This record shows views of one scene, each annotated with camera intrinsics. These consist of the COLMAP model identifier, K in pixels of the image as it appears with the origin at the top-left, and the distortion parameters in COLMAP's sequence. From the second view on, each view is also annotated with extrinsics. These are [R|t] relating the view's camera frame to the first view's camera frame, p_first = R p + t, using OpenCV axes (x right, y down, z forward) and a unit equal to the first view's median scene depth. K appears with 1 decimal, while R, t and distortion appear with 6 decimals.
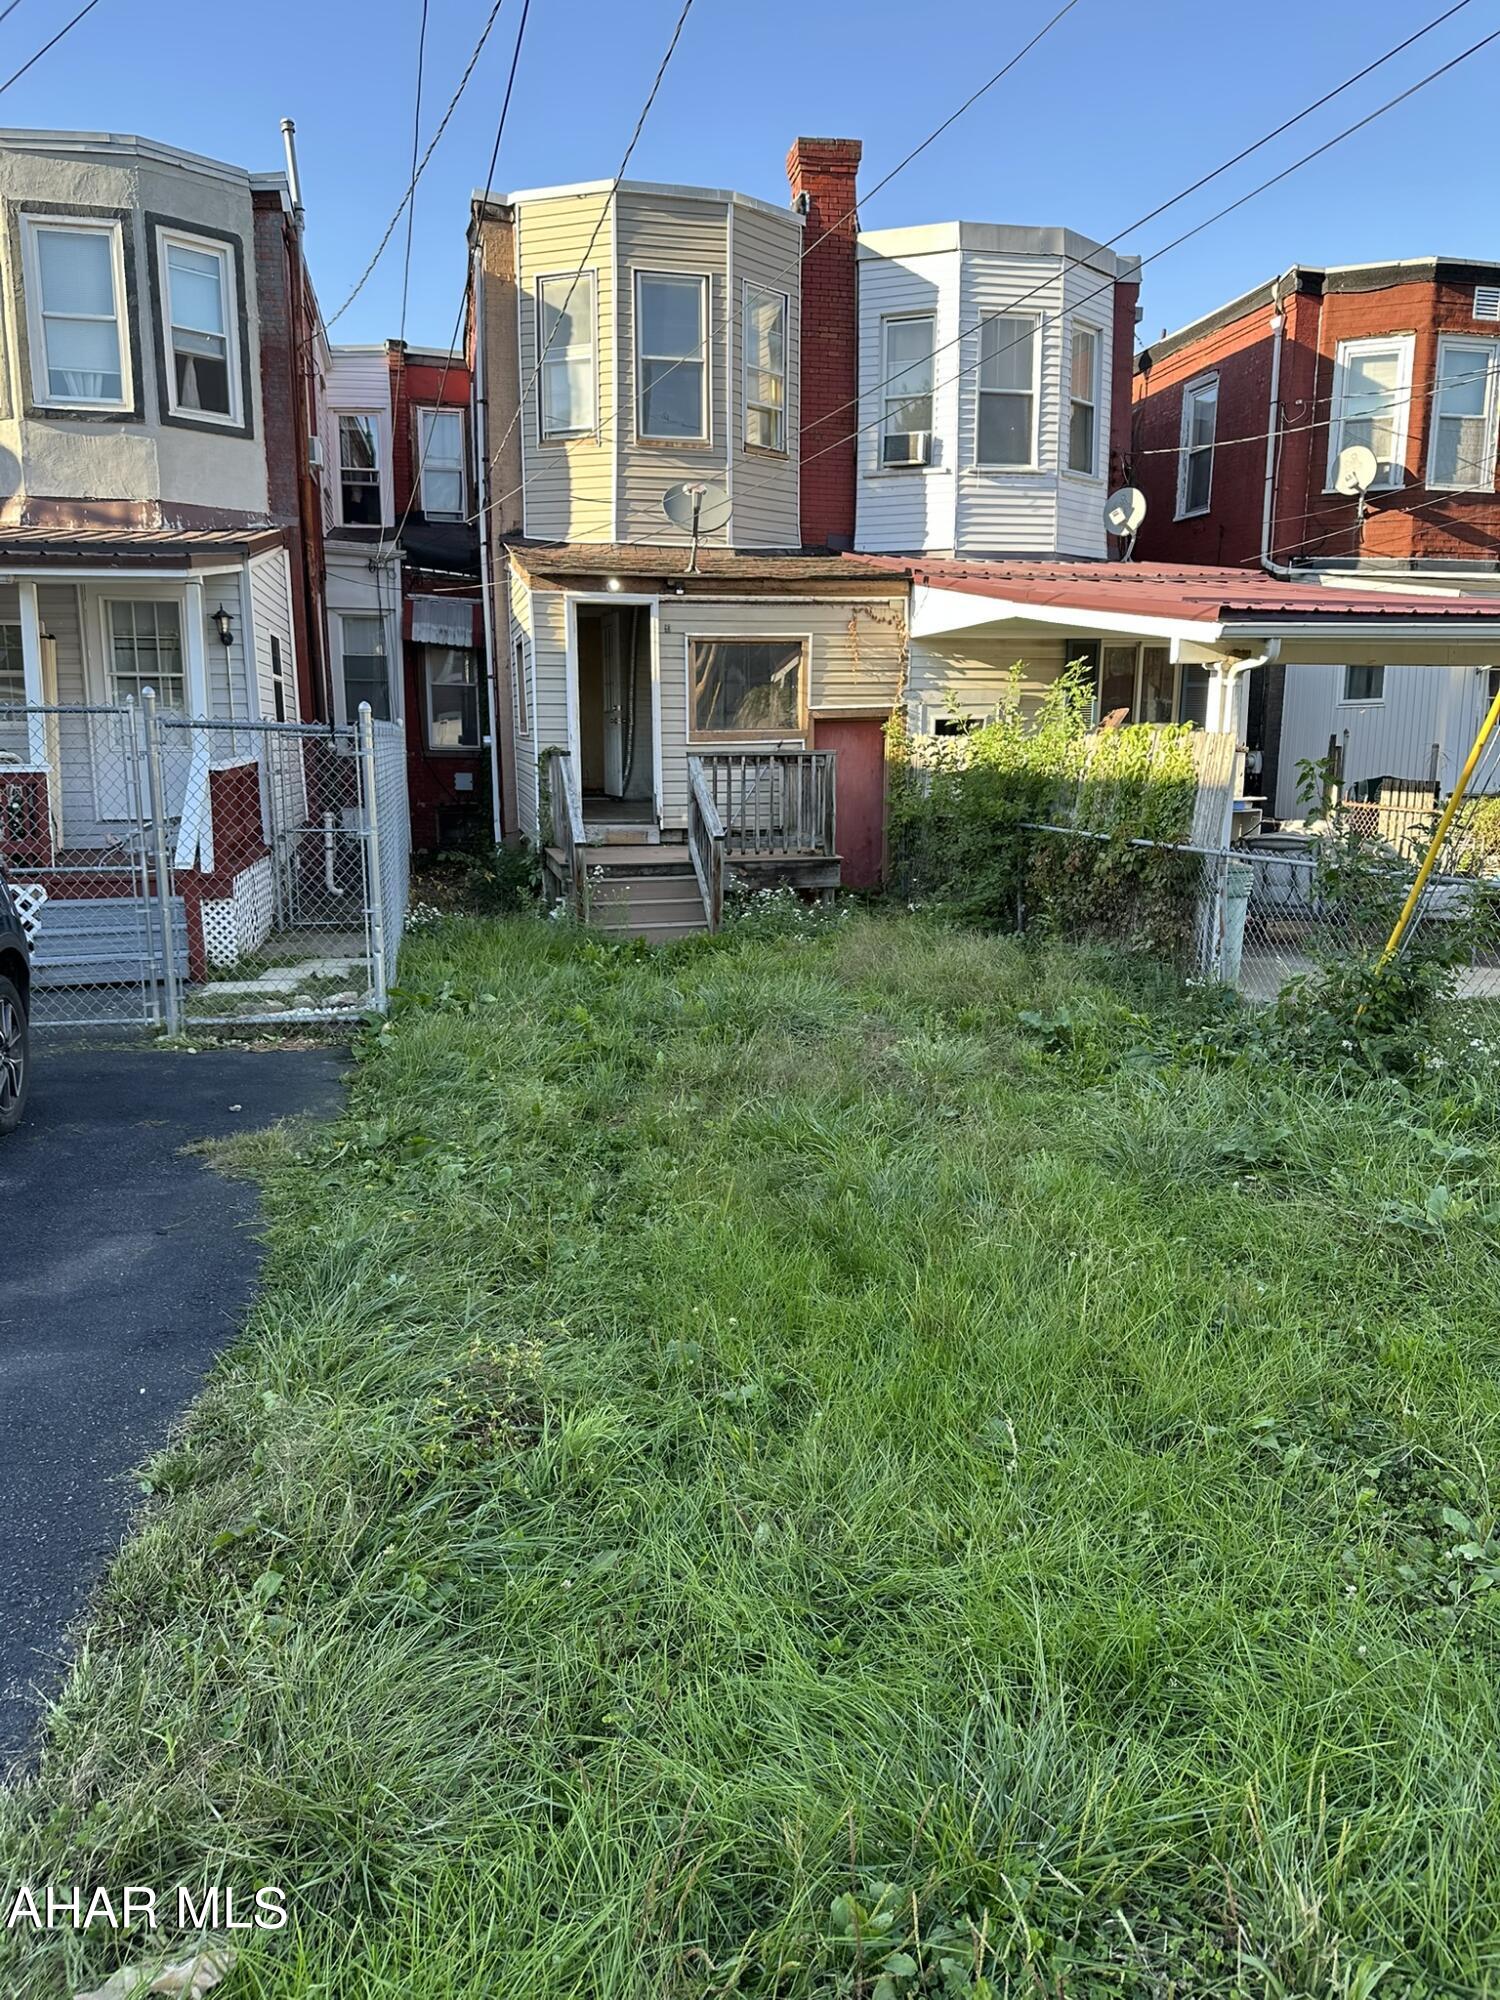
lens RADIAL K [[1414.4, 0, 750.0], [0, 1414.4, 1000.0], [0, 0, 1]] dist [0.001375, -0.045933]
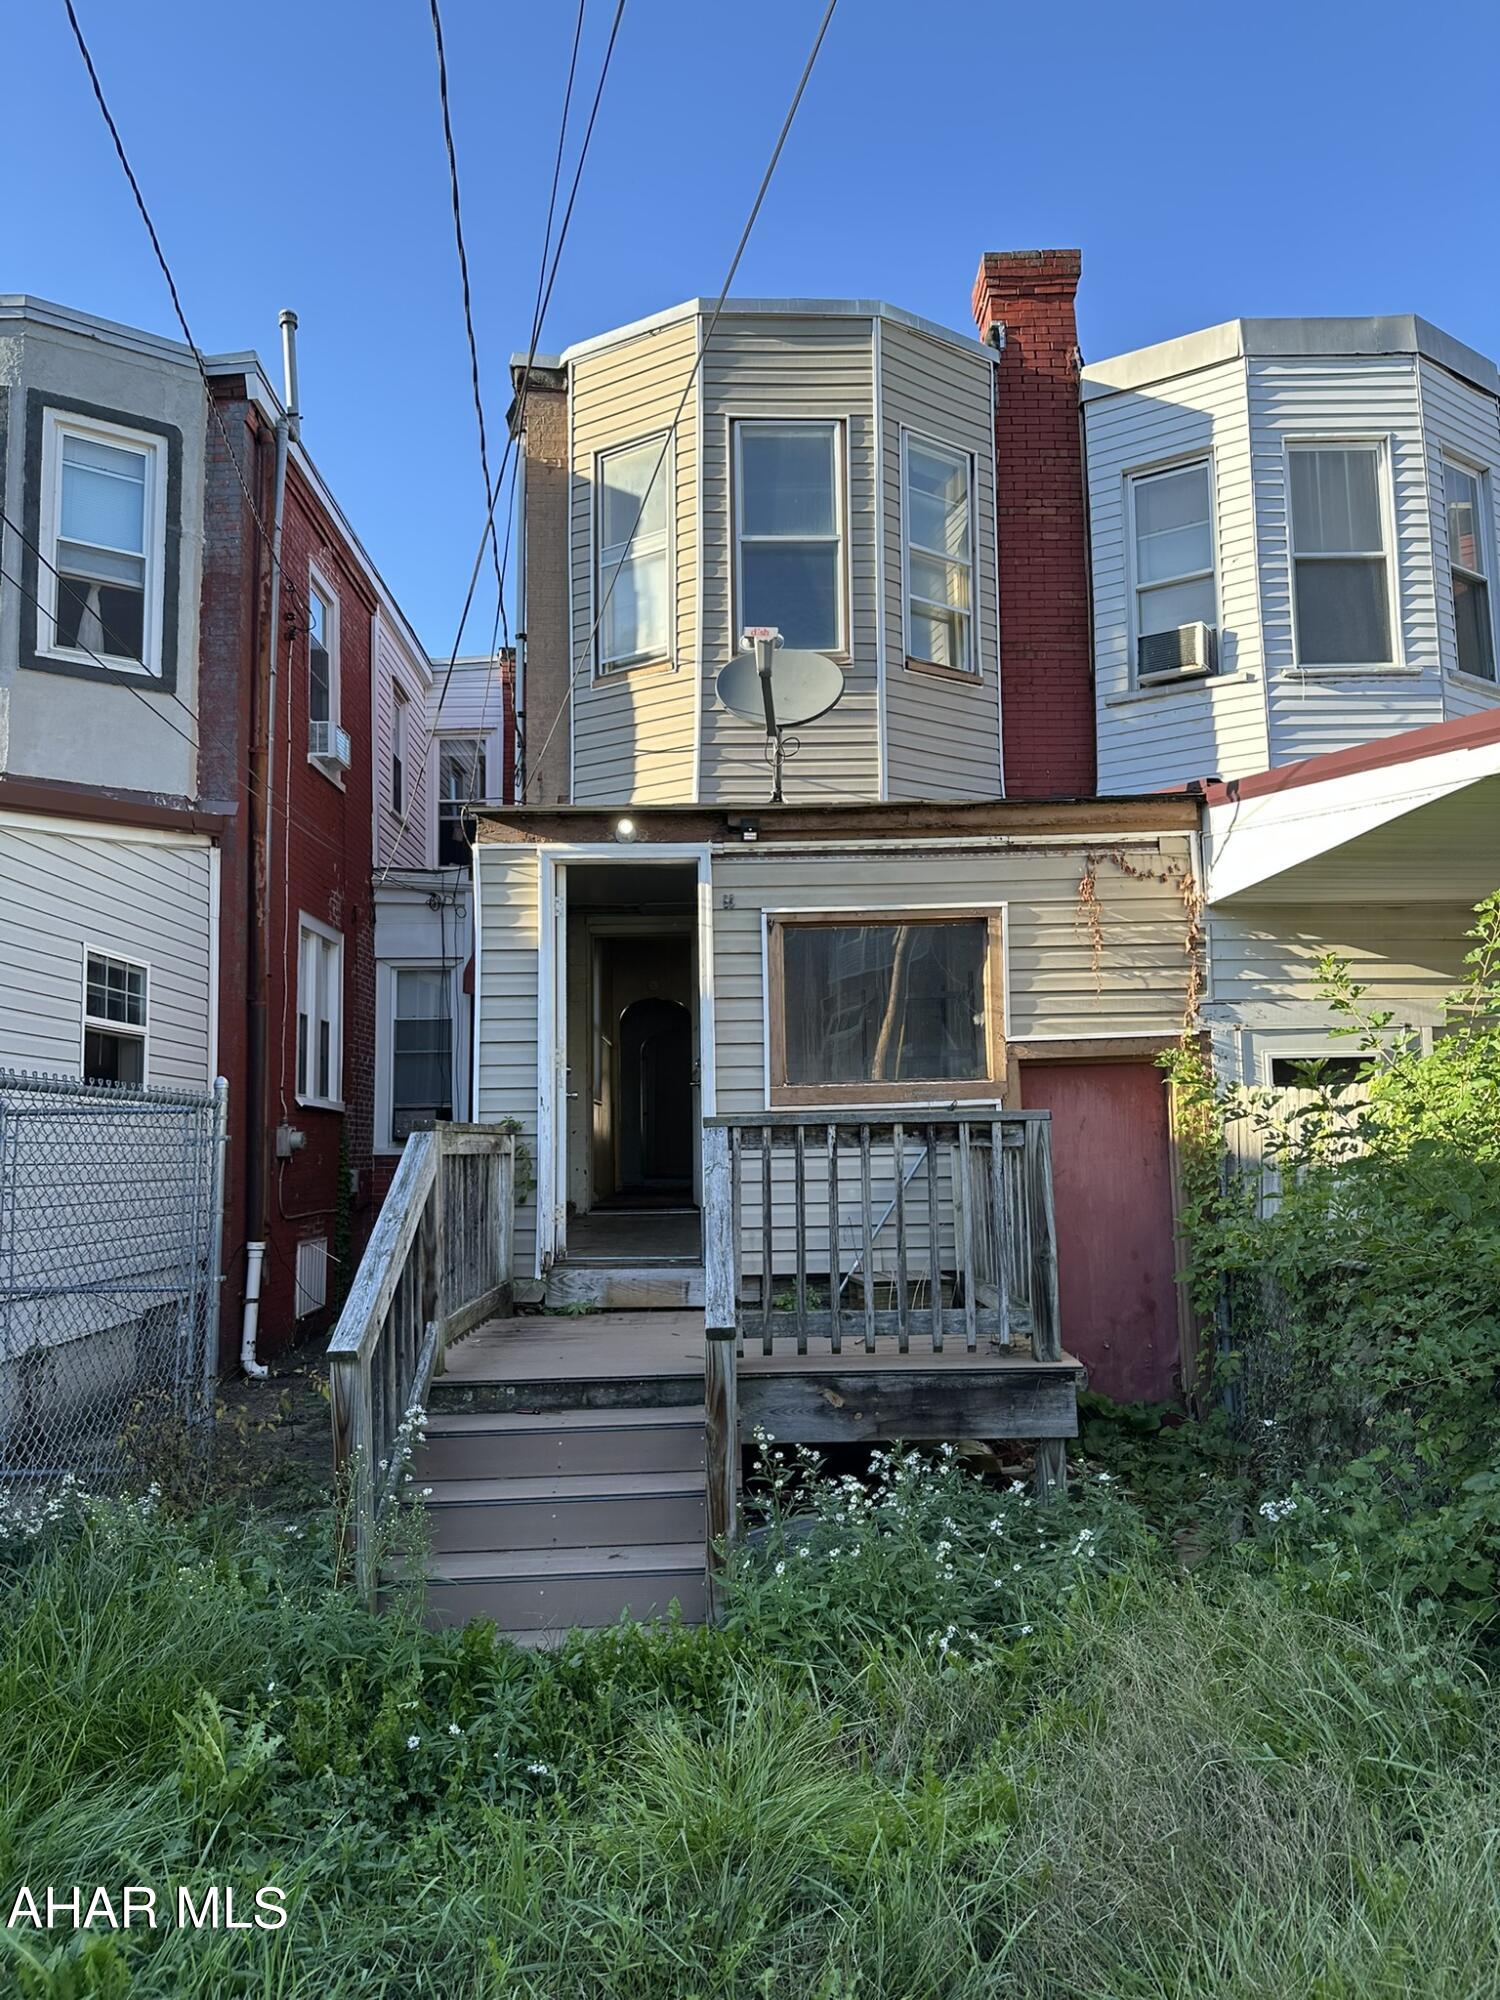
lens RADIAL K [[1403.9, 0, 719.4], [0, 1403.9, 1003.1], [0, 0, 1]] dist [0.160534, -0.262419]
pose [[0.977437, -0.039202, -0.207560, 0.041826], [-0.020123, 0.960877, -0.276244, -0.066871], [0.210269, 0.274188, 0.938407, 0.438579]]
